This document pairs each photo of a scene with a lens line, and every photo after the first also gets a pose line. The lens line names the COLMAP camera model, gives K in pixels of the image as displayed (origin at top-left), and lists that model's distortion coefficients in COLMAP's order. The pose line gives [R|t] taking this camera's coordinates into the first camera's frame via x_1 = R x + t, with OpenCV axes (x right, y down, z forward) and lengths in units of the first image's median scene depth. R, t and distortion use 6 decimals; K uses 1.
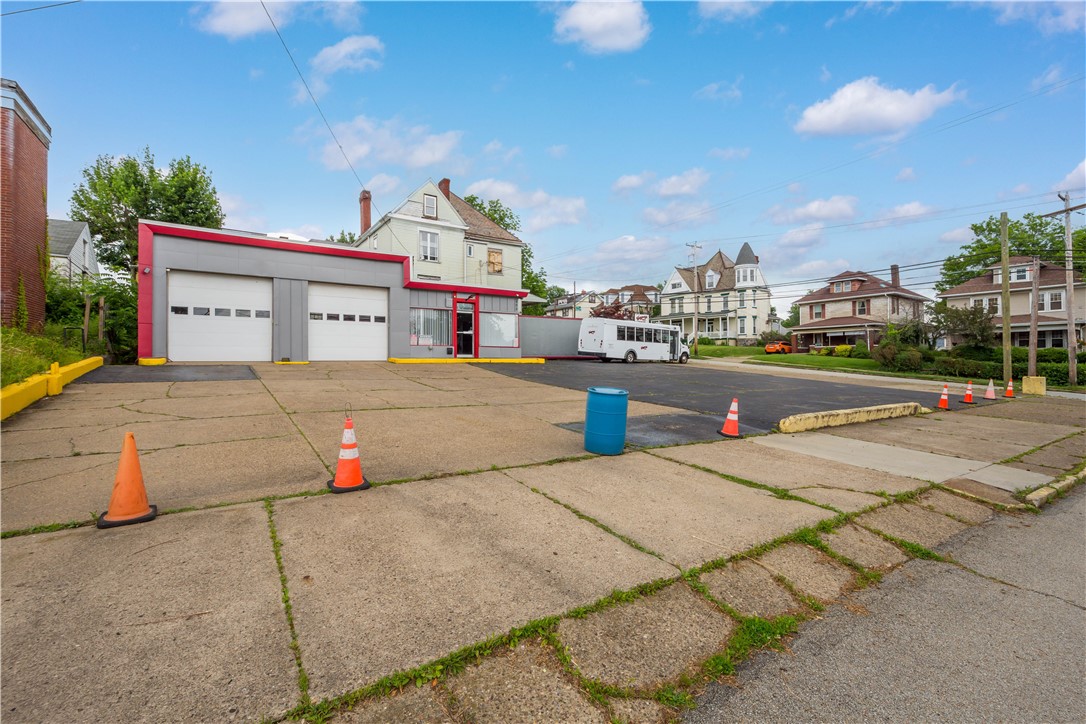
lens RADIAL K [[486.9, 0, 542.1], [0, 486.9, 353.8], [0, 0, 1]] dist [0.016757, -0.003337]
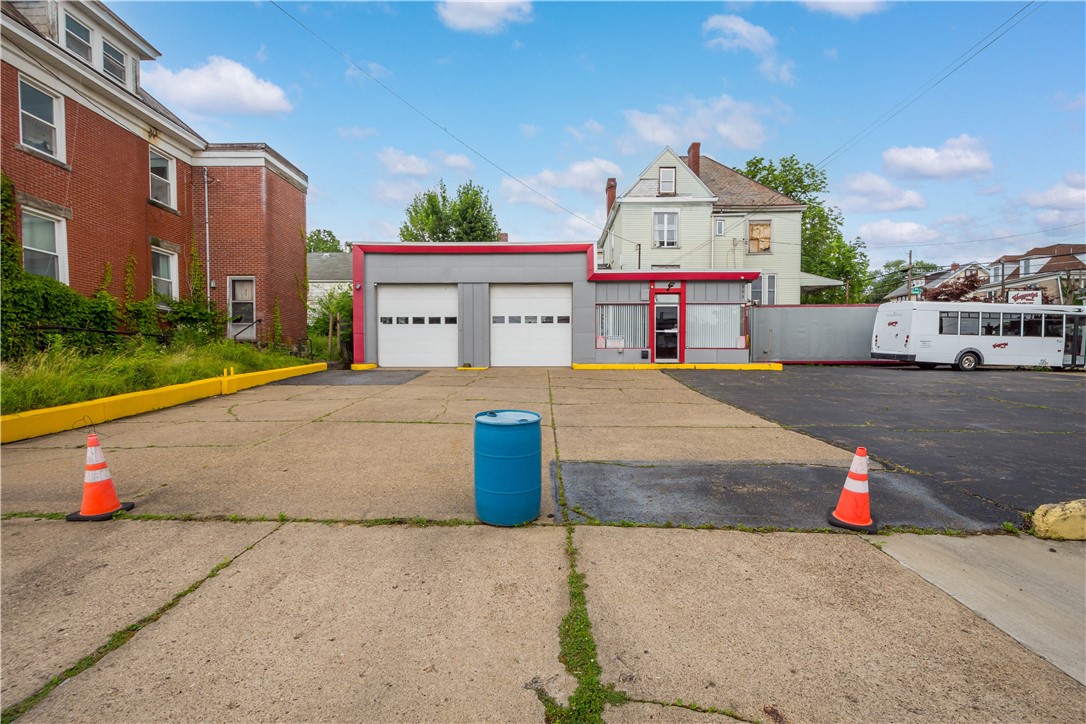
lens RADIAL K [[531.6, 0, 533.1], [0, 531.6, 386.2], [0, 0, 1]] dist [0.015553, -0.006439]
pose [[0.813793, 0.023988, -0.580660, 0.119424], [0.006484, 0.998711, 0.050345, 0.000950], [0.581119, -0.044735, 0.812588, 0.108489]]
